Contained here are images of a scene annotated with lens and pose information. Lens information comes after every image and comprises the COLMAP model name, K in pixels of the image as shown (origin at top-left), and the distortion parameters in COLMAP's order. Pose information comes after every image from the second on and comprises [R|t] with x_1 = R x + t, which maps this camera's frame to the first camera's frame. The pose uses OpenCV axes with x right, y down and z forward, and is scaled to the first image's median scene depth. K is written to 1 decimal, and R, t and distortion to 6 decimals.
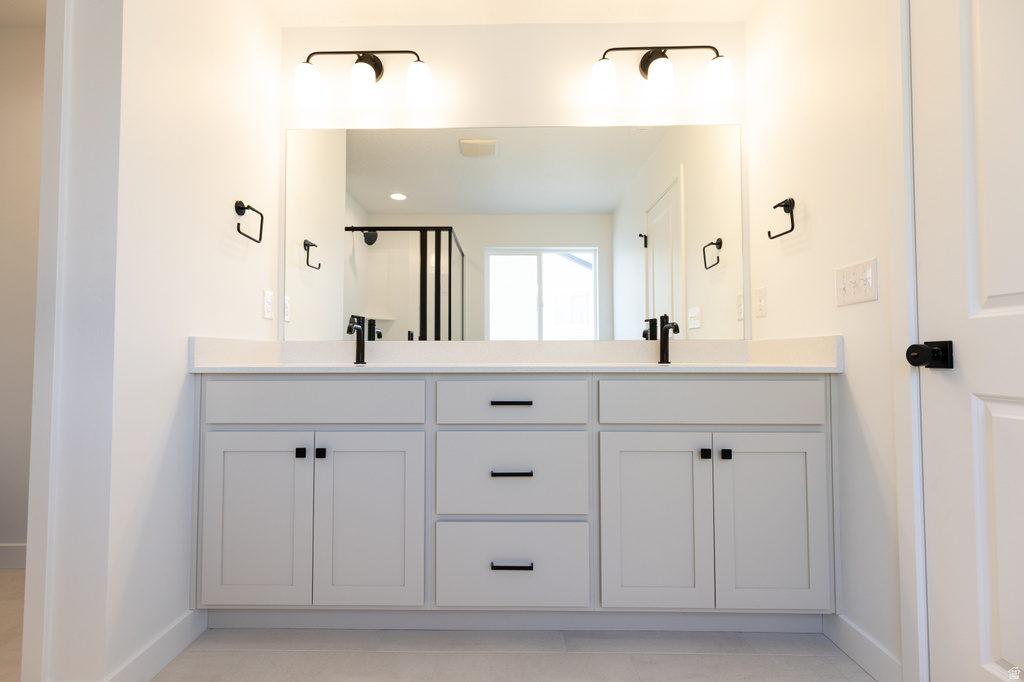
lens RADIAL K [[483.9, 0, 516.1], [0, 483.9, 340.1], [0, 0, 1]] dist [0.013971, 0.000035]
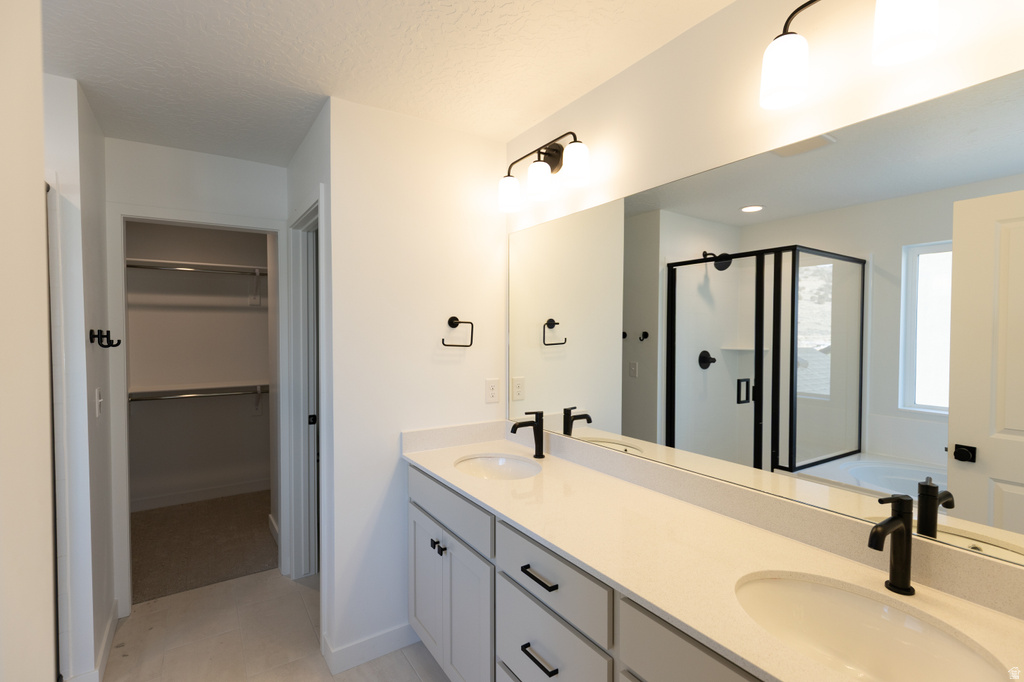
lens RADIAL K [[483.9, 0, 516.1], [0, 483.9, 340.1], [0, 0, 1]] dist [0.013971, 0.000035]
pose [[0.553573, 0.015836, -0.832650, 0.477841], [0.026725, 0.998966, 0.036767, -0.225075], [0.832372, -0.042606, 0.552577, 0.371630]]
